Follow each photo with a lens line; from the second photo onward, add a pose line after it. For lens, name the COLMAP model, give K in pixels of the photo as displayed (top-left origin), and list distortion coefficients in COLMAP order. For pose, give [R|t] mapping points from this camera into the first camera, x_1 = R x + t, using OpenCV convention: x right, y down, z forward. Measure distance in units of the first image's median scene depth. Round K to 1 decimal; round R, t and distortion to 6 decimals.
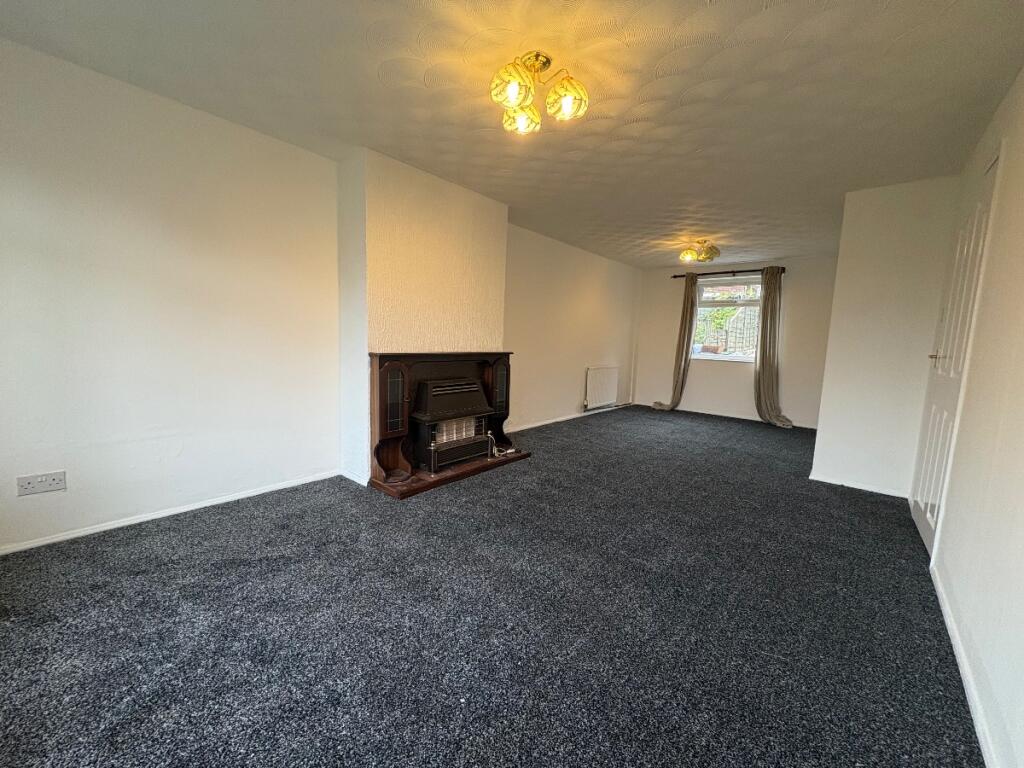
lens RADIAL K [[408.7, 0, 509.1], [0, 408.7, 387.3], [0, 0, 1]] dist [0.000284, -0.000107]
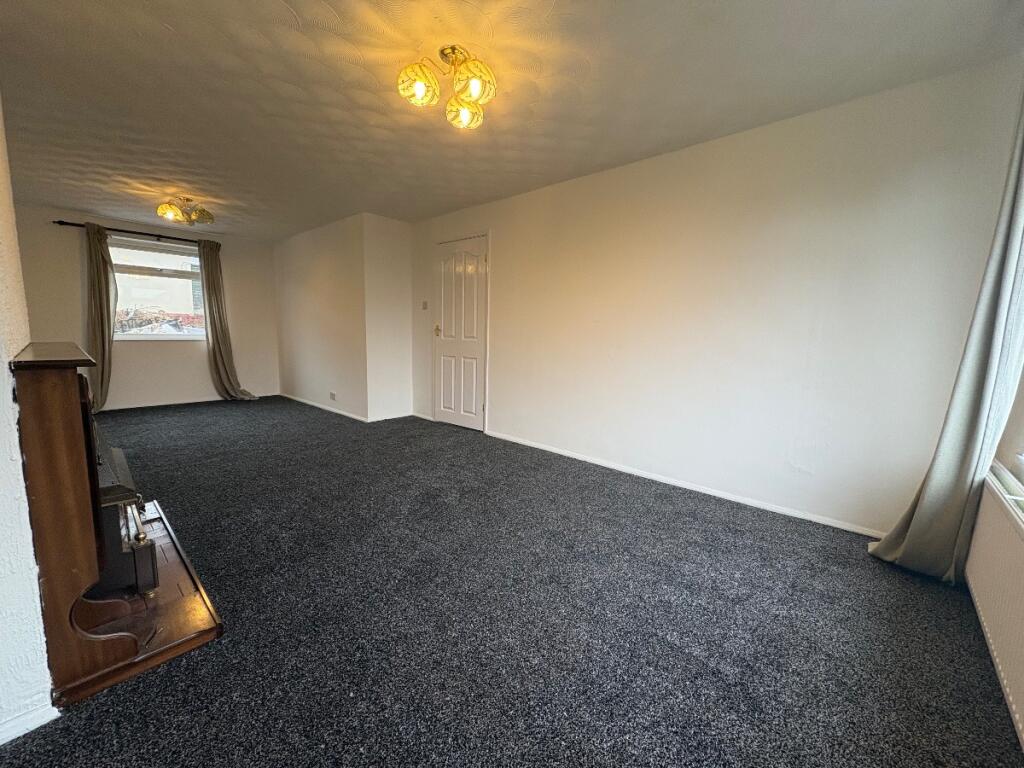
lens RADIAL K [[408.7, 0, 508.1], [0, 408.7, 385.2], [0, 0, 1]] dist [0.000284, -0.000107]
pose [[0.033916, -0.164093, 0.985862, -0.331603], [0.103551, 0.981697, 0.159837, -0.037910], [-0.994046, 0.096666, 0.050288, 0.272499]]
